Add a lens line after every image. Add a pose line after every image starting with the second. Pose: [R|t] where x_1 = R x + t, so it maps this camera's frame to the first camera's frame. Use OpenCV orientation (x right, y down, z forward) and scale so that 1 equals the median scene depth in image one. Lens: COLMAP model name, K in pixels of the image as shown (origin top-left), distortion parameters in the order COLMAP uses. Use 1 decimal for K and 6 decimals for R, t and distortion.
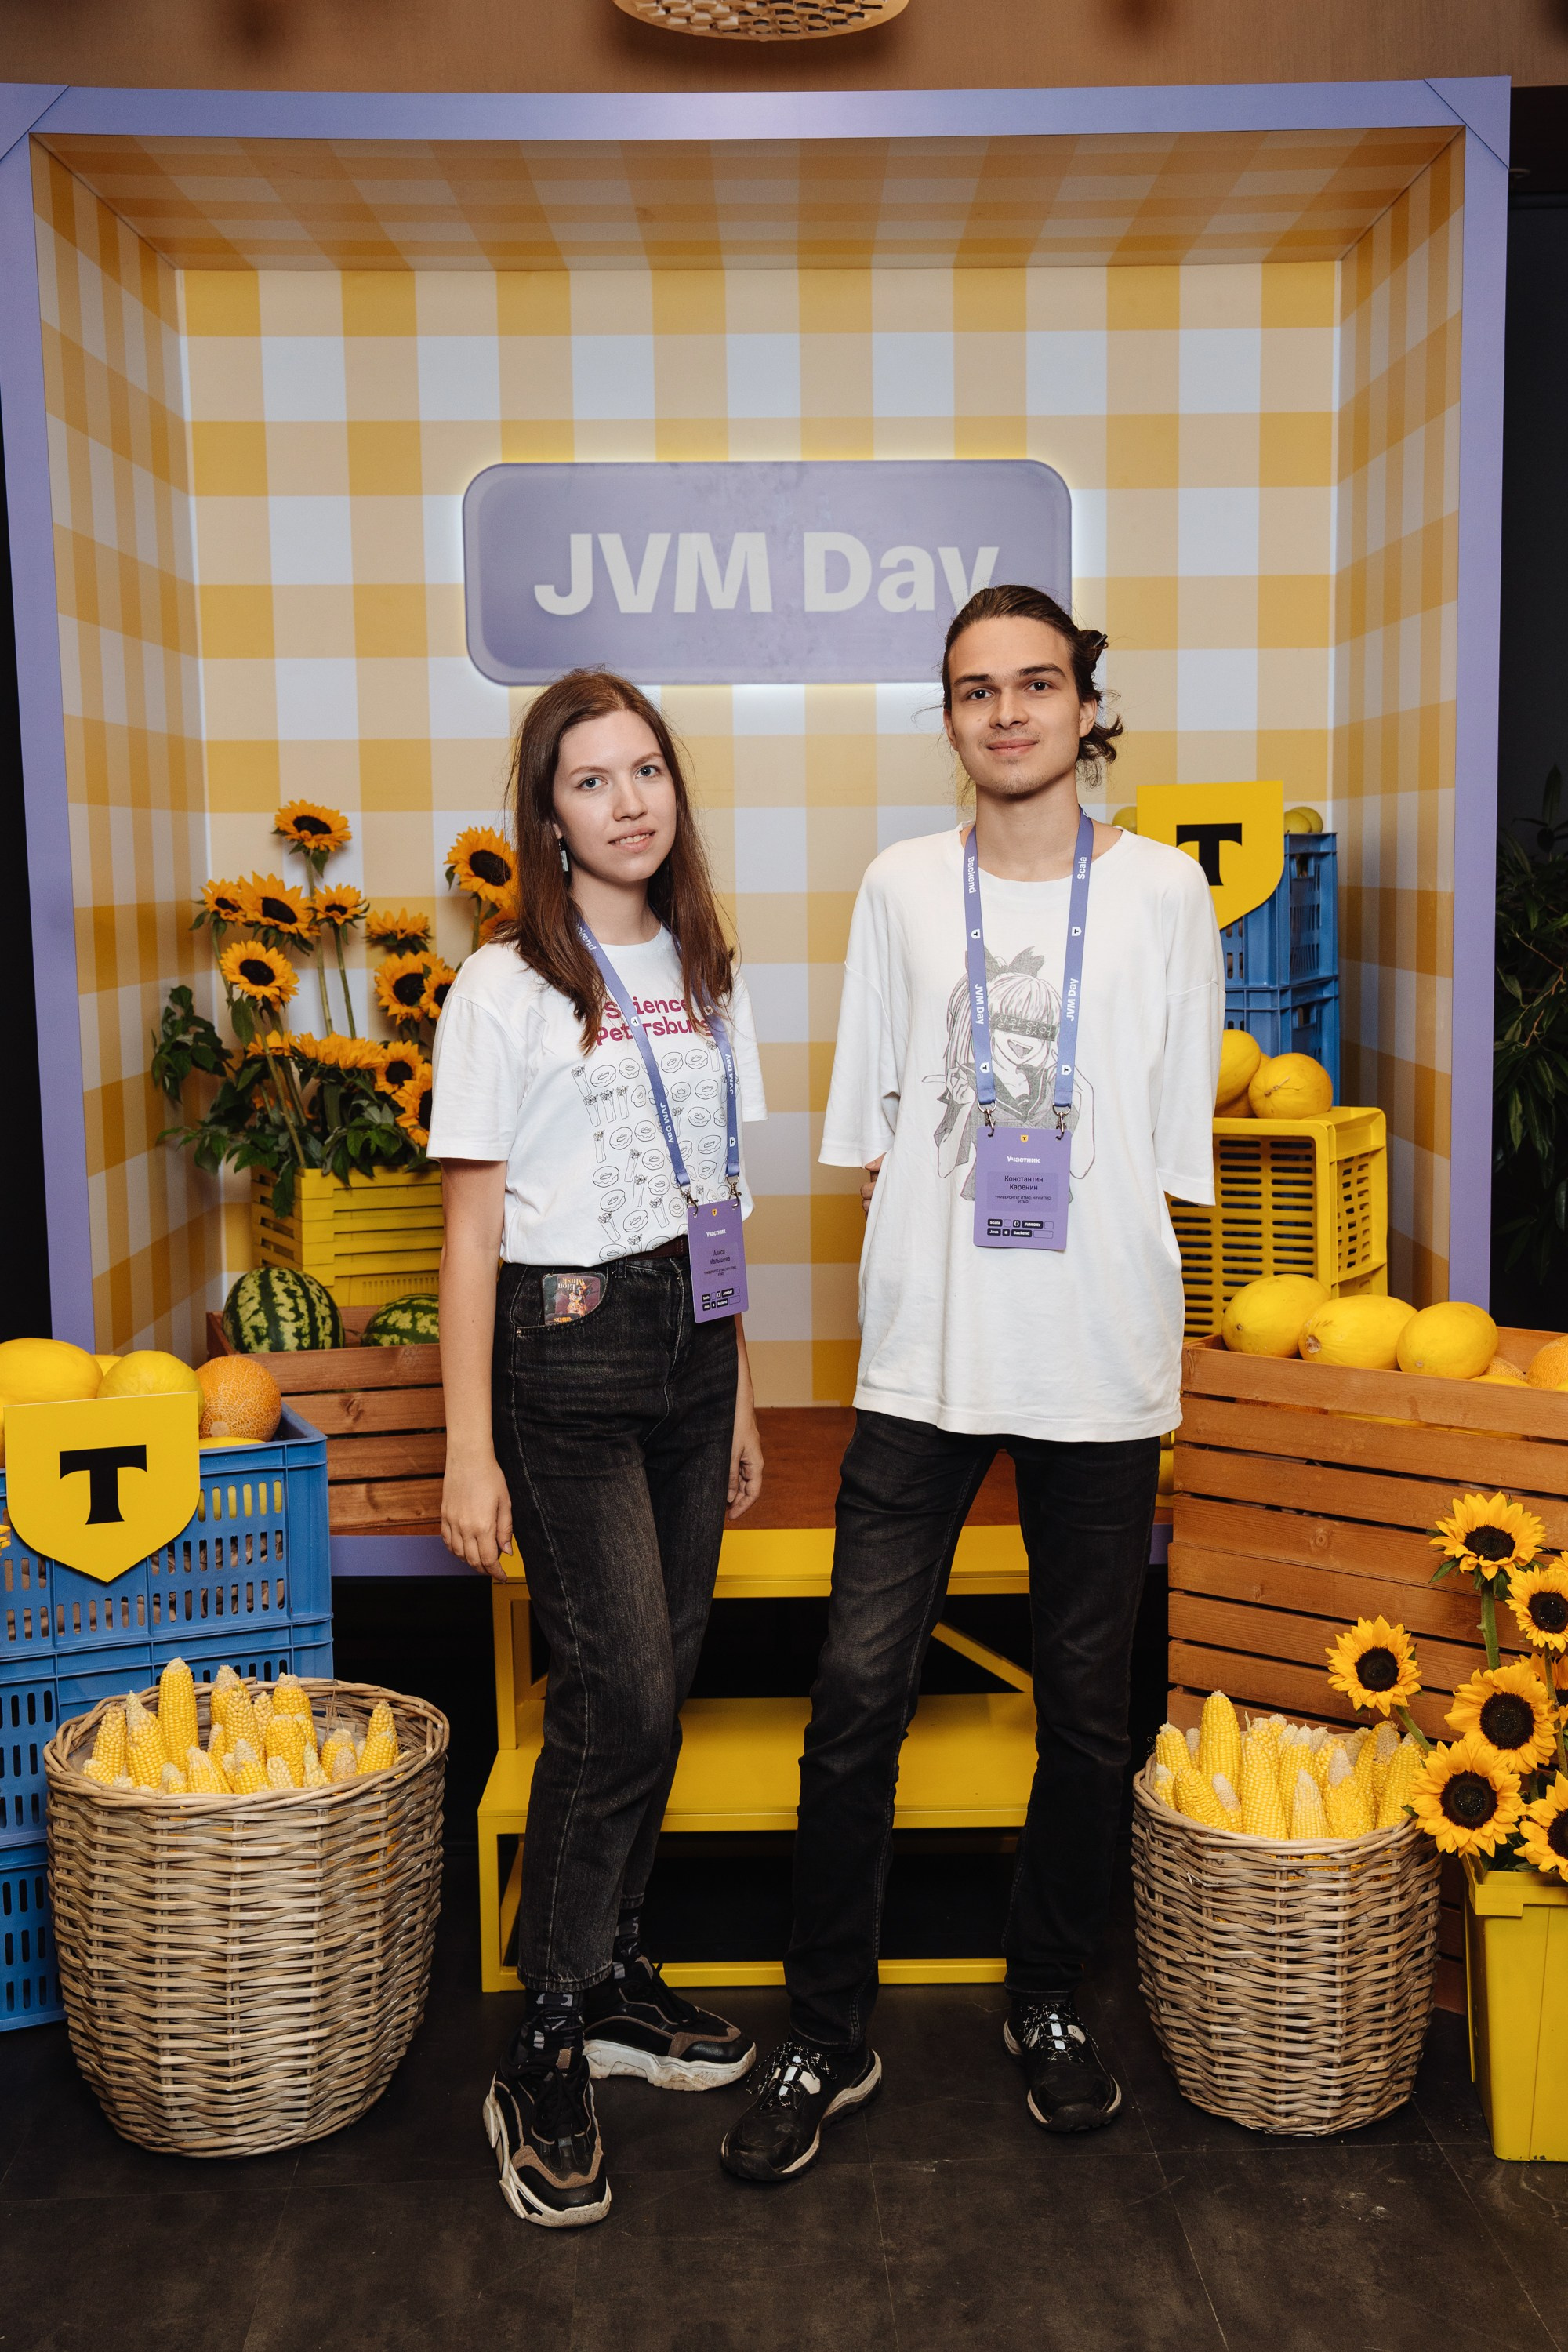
lens RADIAL K [[2752.0, 0, 834.5], [0, 2752.0, 1184.7], [0, 0, 1]] dist [0.047031, 0.068924]
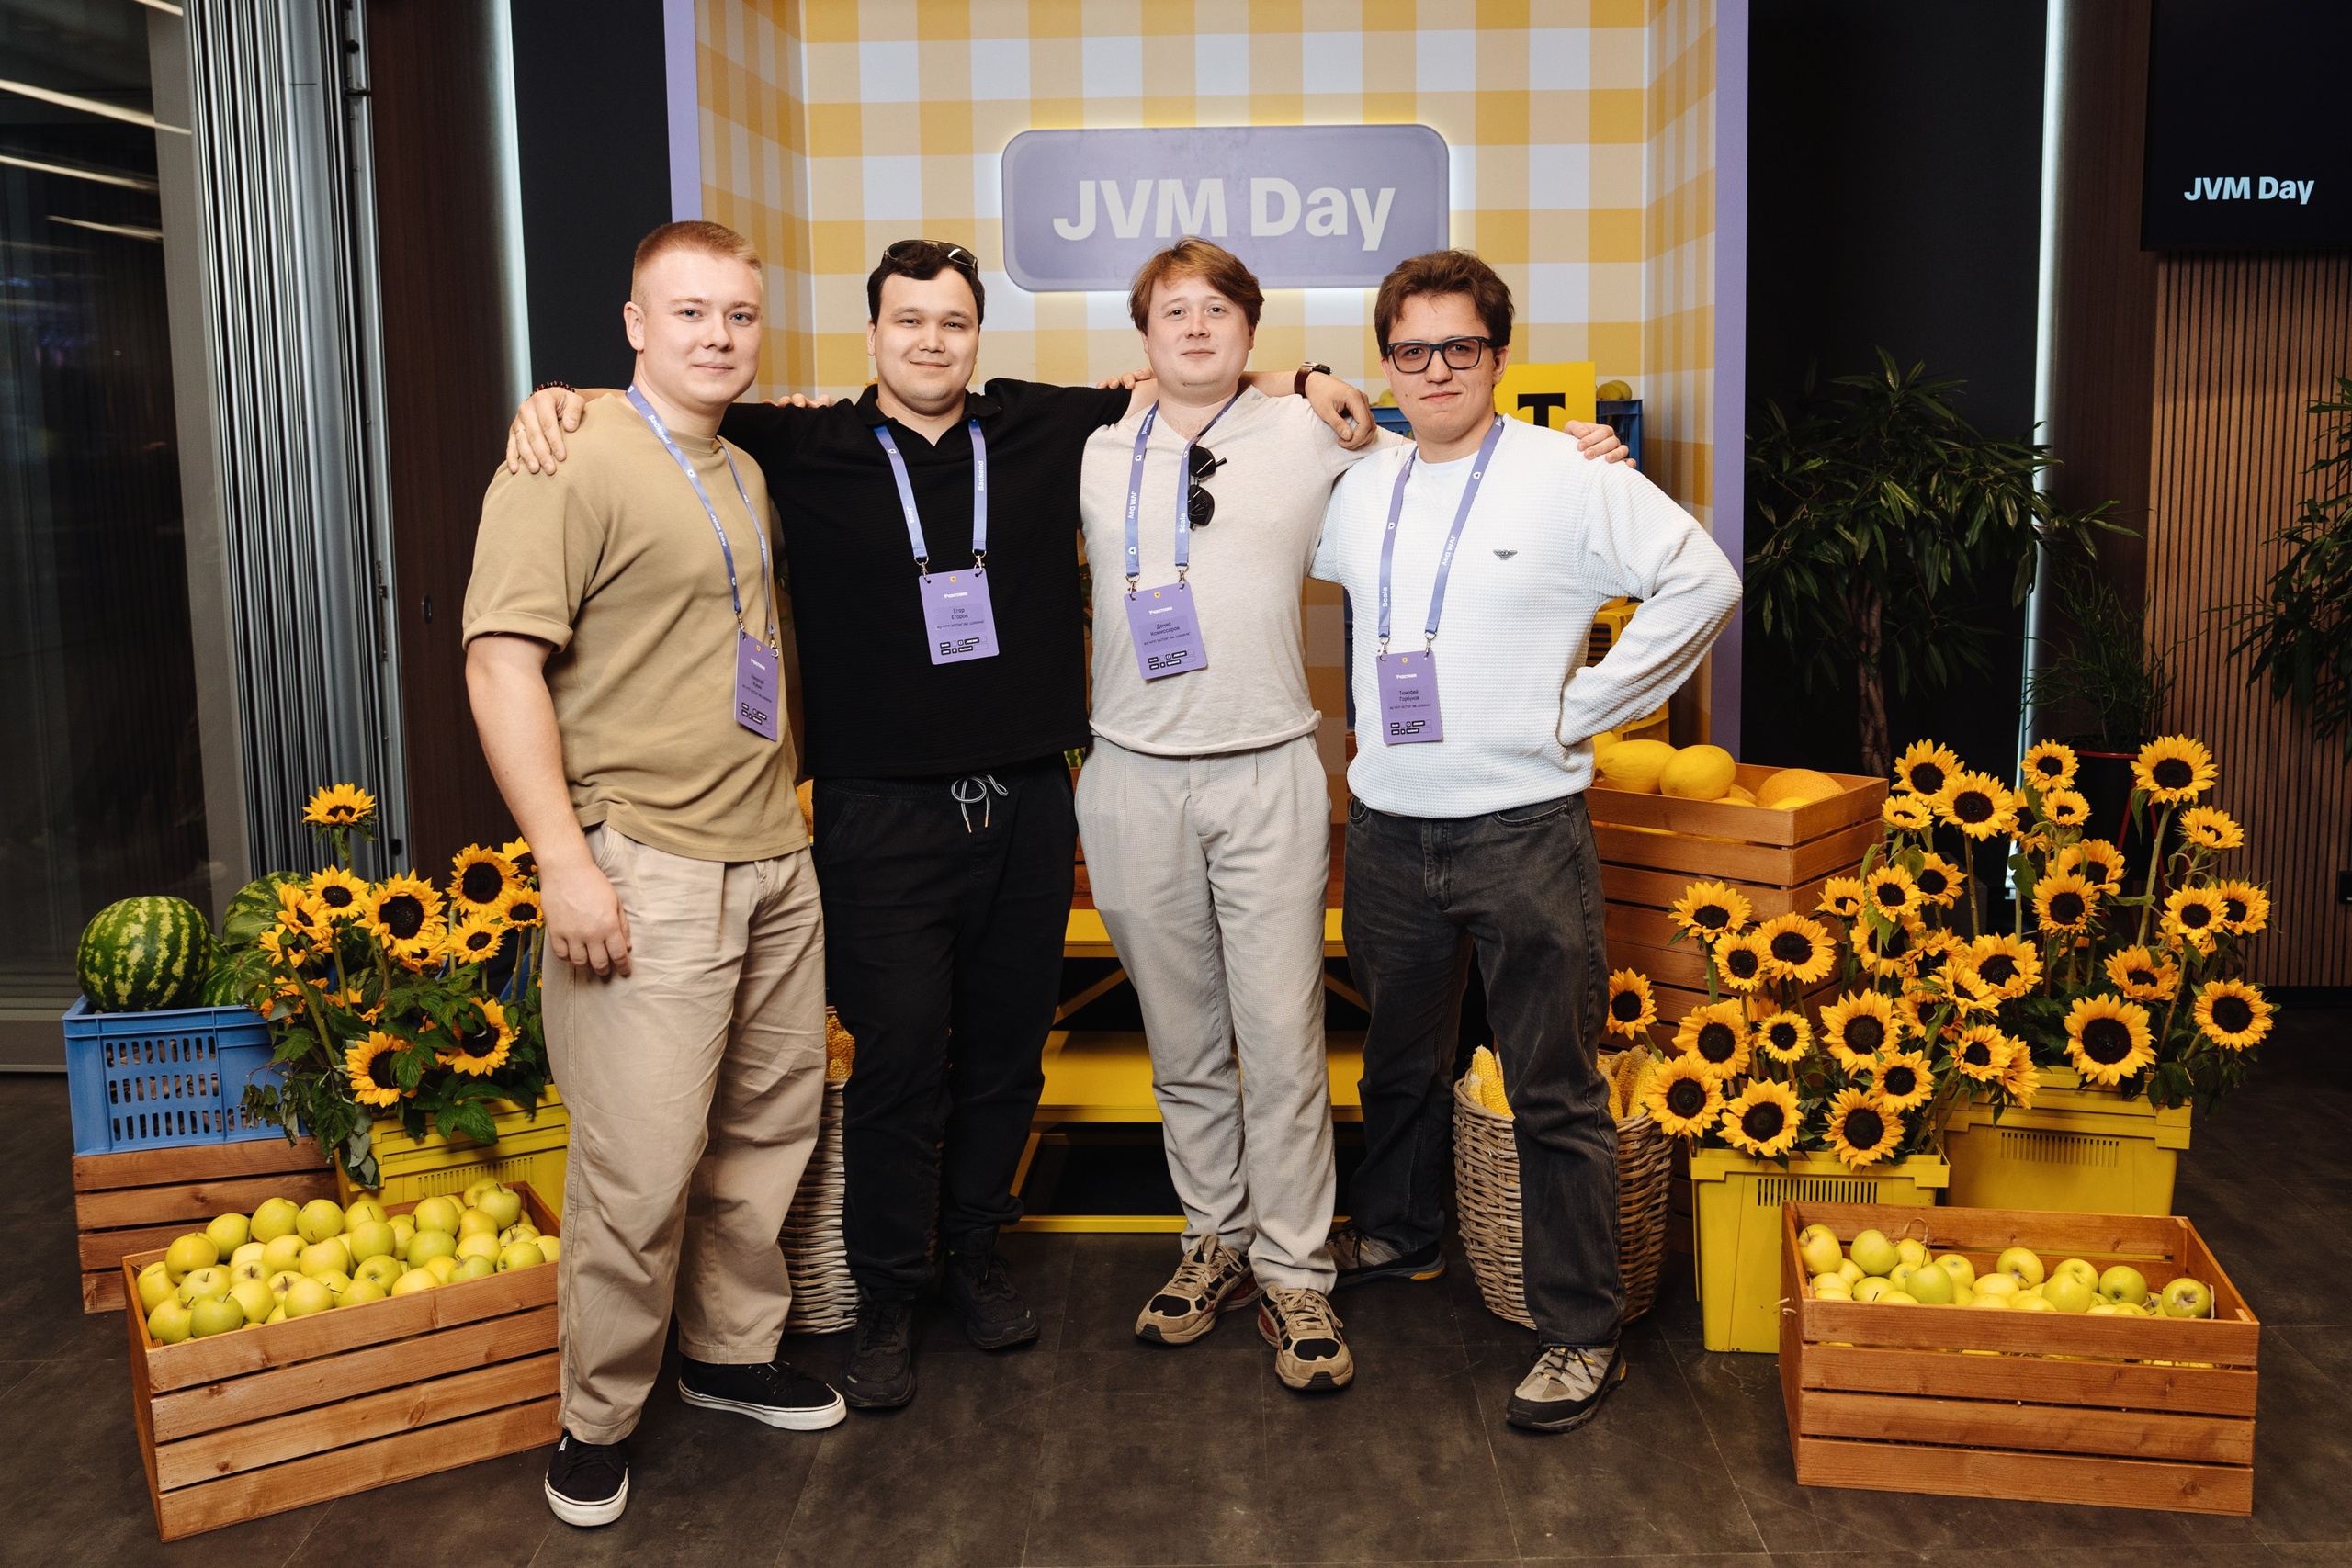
lens RADIAL K [[2158.1, 0, 1240.6], [0, 2158.1, 696.3], [0, 0, 1]] dist [-0.061502, 0.097587]
pose [[0.998889, 0.005168, -0.046844, 0.046029], [-0.004516, 0.999892, 0.014008, 0.004457], [0.046912, -0.013781, 0.998804, -0.078631]]
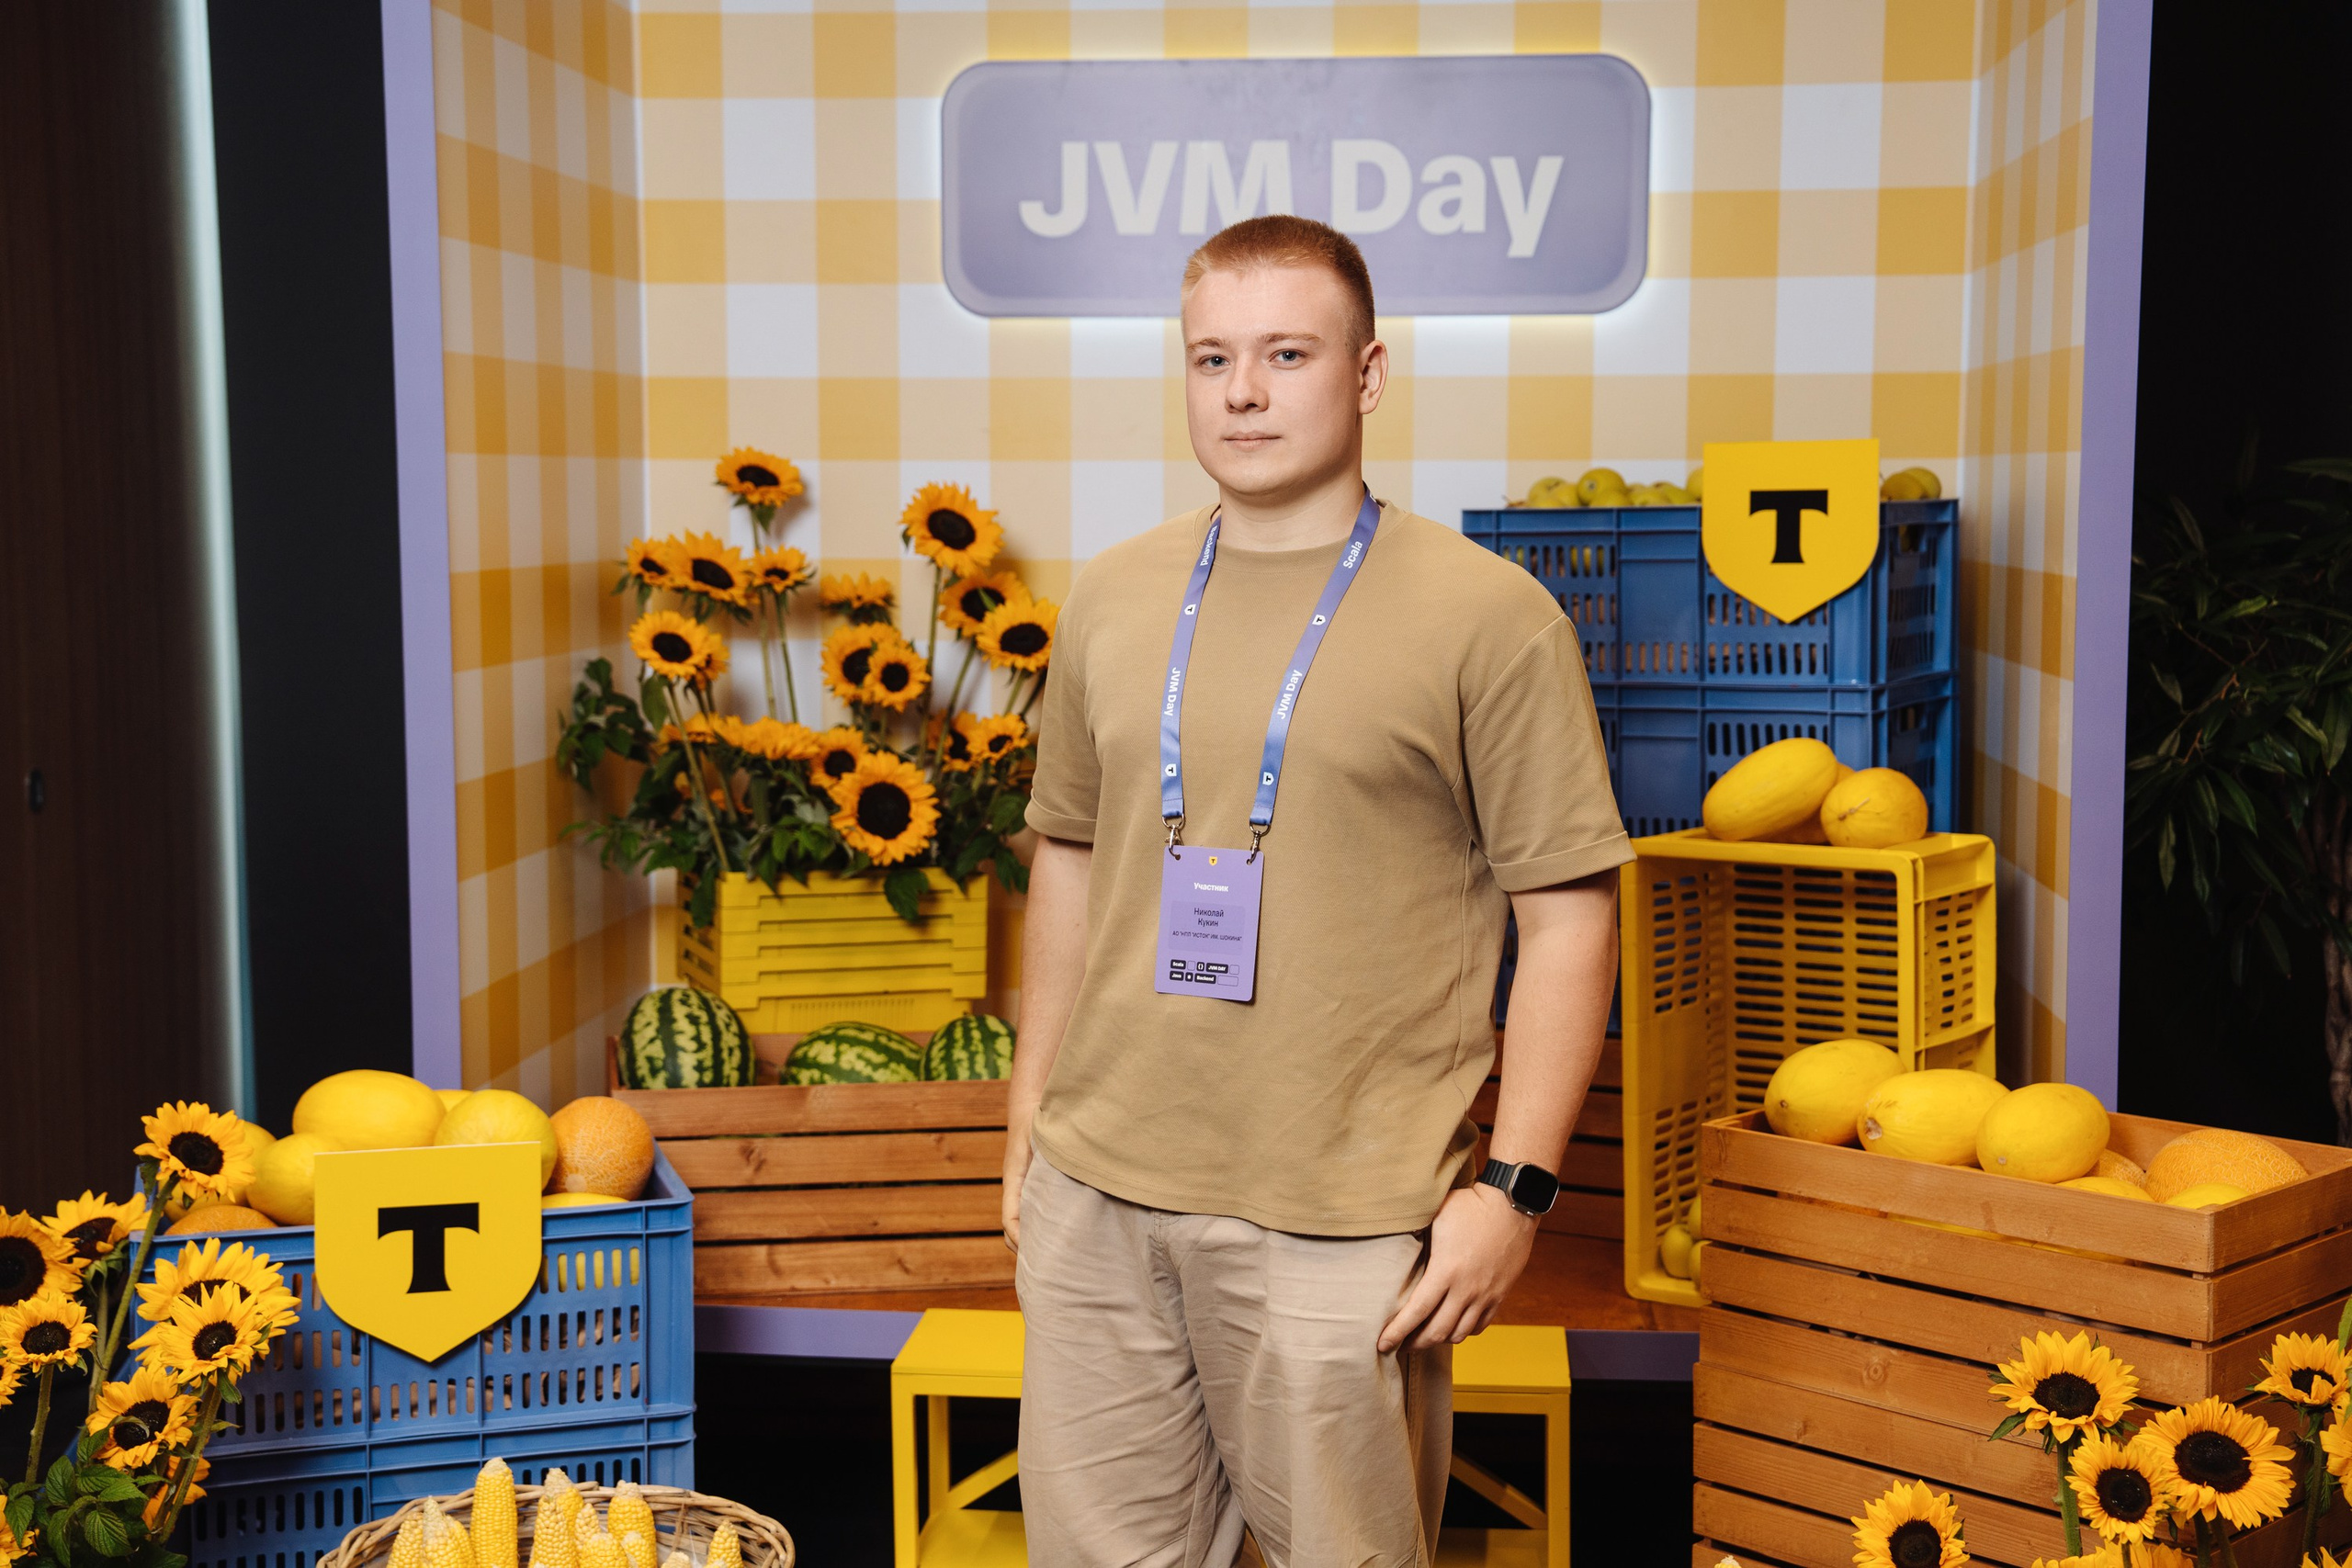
lens RADIAL K [[3122.4, 0, 1176.0], [0, 3122.4, 784.0], [0, 0, 1]] dist [0.122092, 0.096897]
pose [[0.993683, 0.022578, -0.109933, 0.069291], [-0.025115, 0.999448, -0.021752, -0.019554], [0.109381, 0.024376, 0.993701, 0.044354]]
